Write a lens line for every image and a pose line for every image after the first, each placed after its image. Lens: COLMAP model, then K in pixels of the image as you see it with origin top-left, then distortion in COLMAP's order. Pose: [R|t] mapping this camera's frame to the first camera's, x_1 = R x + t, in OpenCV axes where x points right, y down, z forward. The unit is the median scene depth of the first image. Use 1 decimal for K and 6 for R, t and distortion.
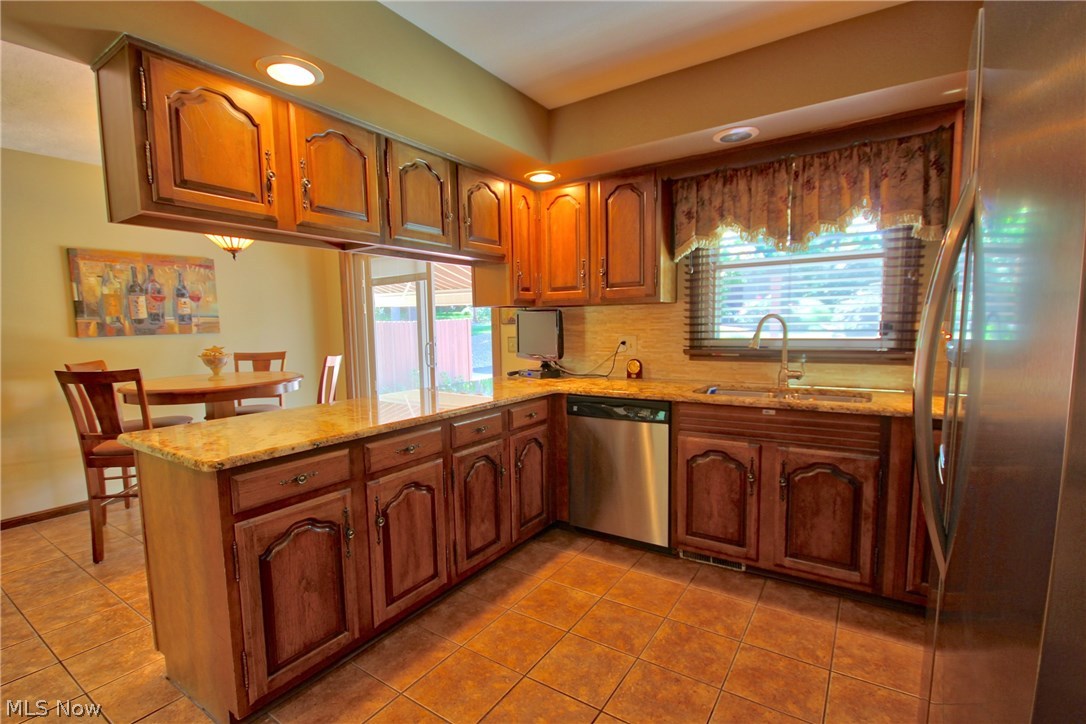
lens RADIAL K [[501.5, 0, 536.4], [0, 501.5, 367.9], [0, 0, 1]] dist [-0.004212, -0.001908]
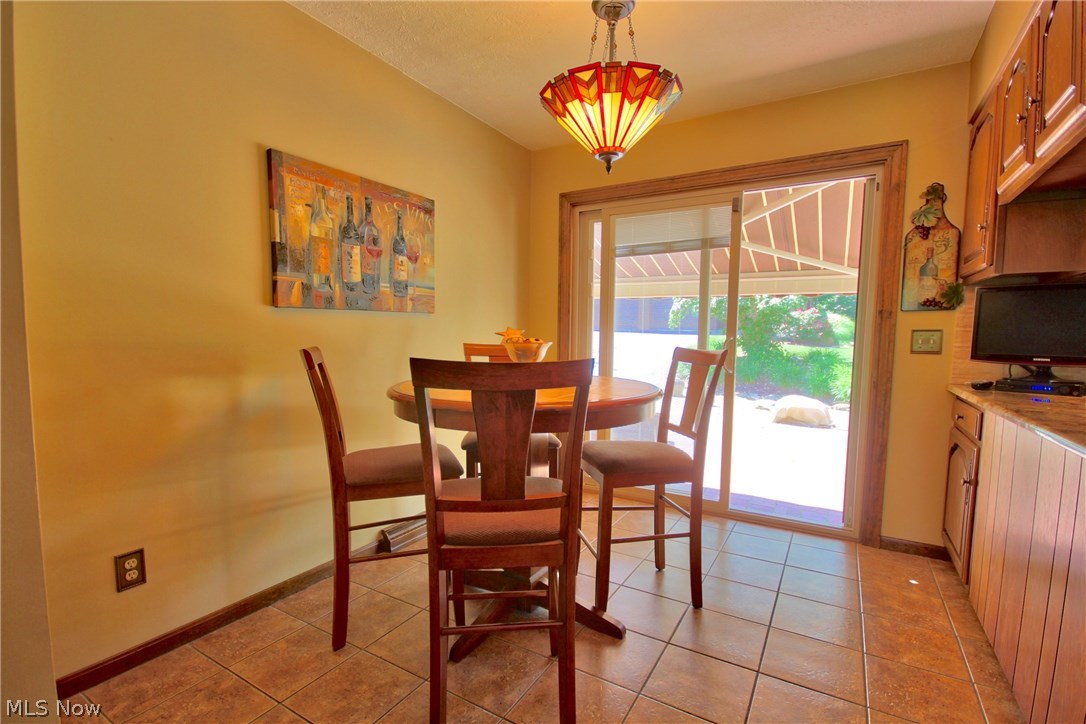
lens RADIAL K [[501.5, 0, 546.7], [0, 501.5, 366.5], [0, 0, 1]] dist [-0.004212, -0.001908]
pose [[0.997582, 0.021141, 0.066200, -0.600942], [-0.019783, 0.999581, -0.021109, 0.013099], [-0.066619, 0.019749, 0.997583, 0.377571]]
